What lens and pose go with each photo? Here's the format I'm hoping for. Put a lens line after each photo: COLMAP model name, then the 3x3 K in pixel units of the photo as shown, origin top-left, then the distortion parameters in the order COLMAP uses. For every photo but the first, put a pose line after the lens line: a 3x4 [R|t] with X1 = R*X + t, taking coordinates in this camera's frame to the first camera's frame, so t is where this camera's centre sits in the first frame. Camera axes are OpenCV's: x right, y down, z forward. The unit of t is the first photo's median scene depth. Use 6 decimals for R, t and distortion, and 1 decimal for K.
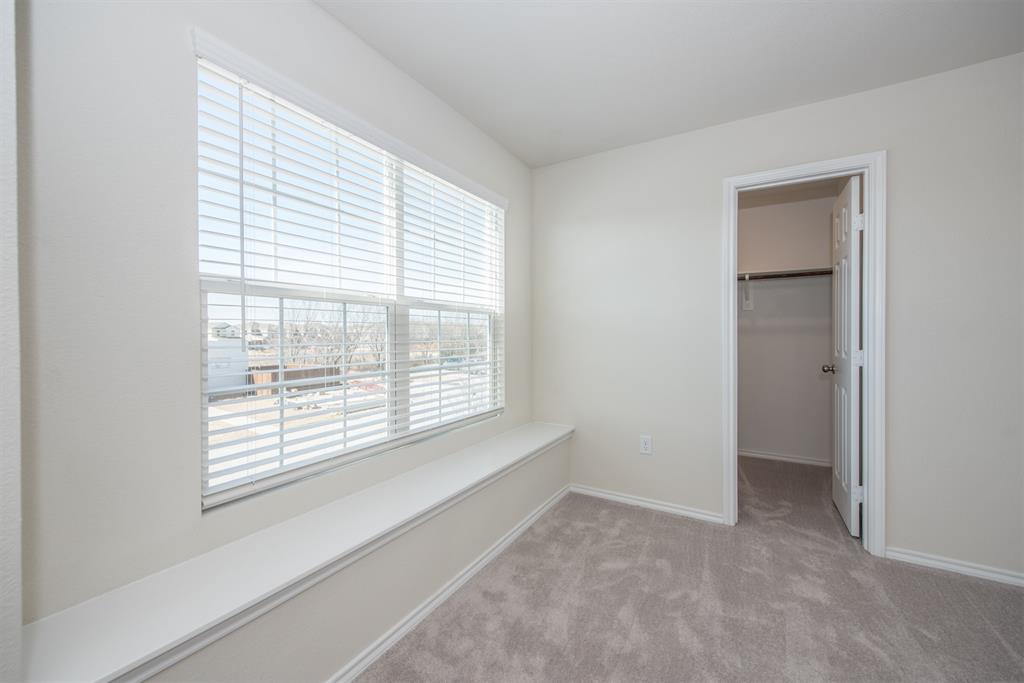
lens RADIAL K [[411.6, 0, 510.8], [0, 411.6, 338.3], [0, 0, 1]] dist [-0.002561, -0.000281]
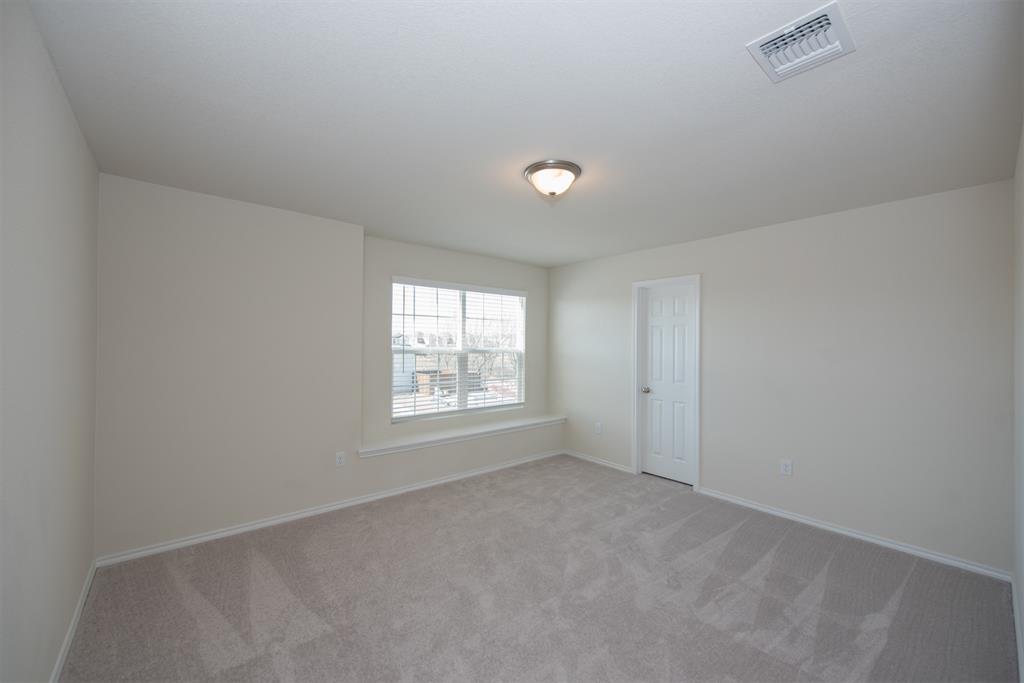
lens RADIAL K [[411.6, 0, 510.8], [0, 411.6, 338.3], [0, 0, 1]] dist [-0.002561, -0.000281]
pose [[0.942455, 0.007483, -0.334250, 0.703057], [-0.014425, 0.999729, -0.018290, -0.114365], [0.334022, 0.022059, 0.942307, -1.017614]]
